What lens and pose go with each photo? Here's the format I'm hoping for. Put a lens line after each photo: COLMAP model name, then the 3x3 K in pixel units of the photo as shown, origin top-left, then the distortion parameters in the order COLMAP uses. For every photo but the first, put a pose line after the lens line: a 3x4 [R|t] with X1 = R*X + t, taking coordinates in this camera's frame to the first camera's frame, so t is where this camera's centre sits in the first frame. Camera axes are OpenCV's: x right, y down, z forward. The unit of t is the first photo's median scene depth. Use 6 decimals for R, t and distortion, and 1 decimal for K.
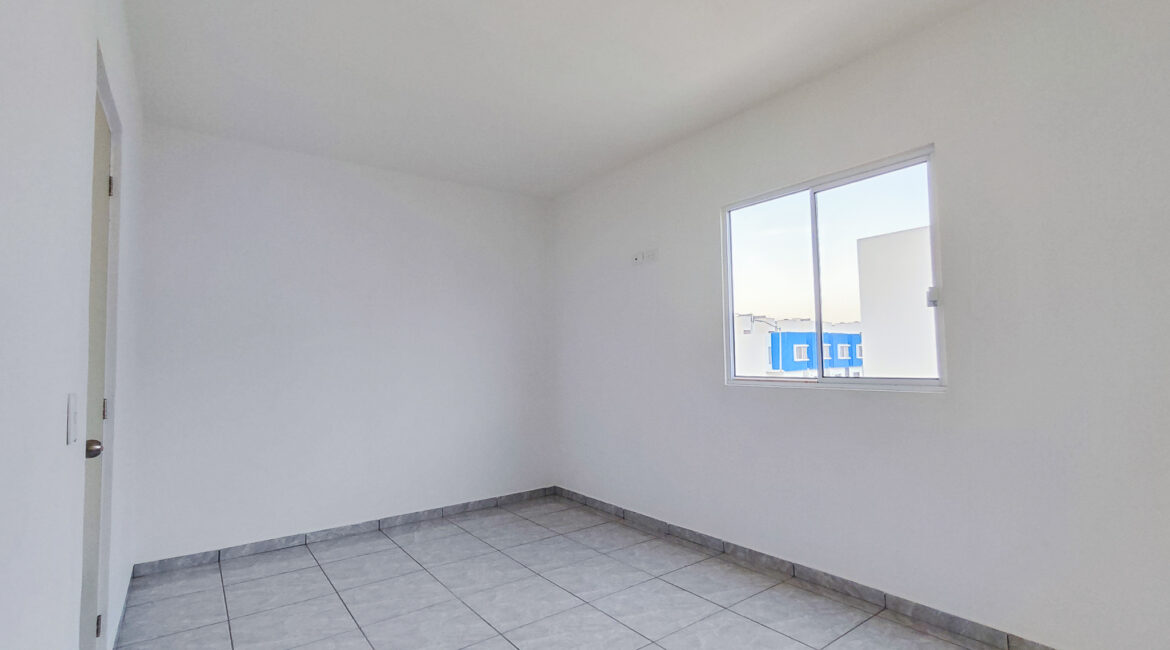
lens RADIAL K [[535.3, 0, 590.1], [0, 535.3, 327.5], [0, 0, 1]] dist [0.001943, 0.000479]
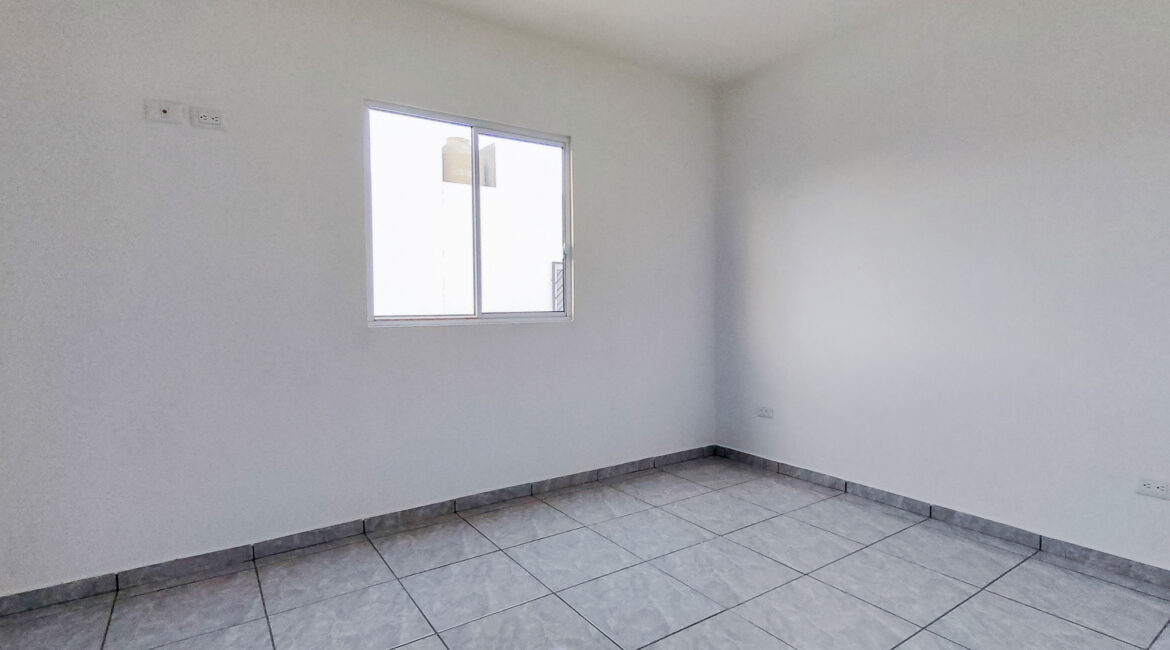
lens RADIAL K [[573.9, 0, 585.0], [0, 573.9, 325.0], [0, 0, 1]] dist [0.000676, 0.000118]
pose [[0.043088, -0.020903, 0.998853, -0.823743], [-0.047424, 0.998611, 0.022944, 0.096061], [-0.997945, -0.048358, 0.042037, 0.889527]]
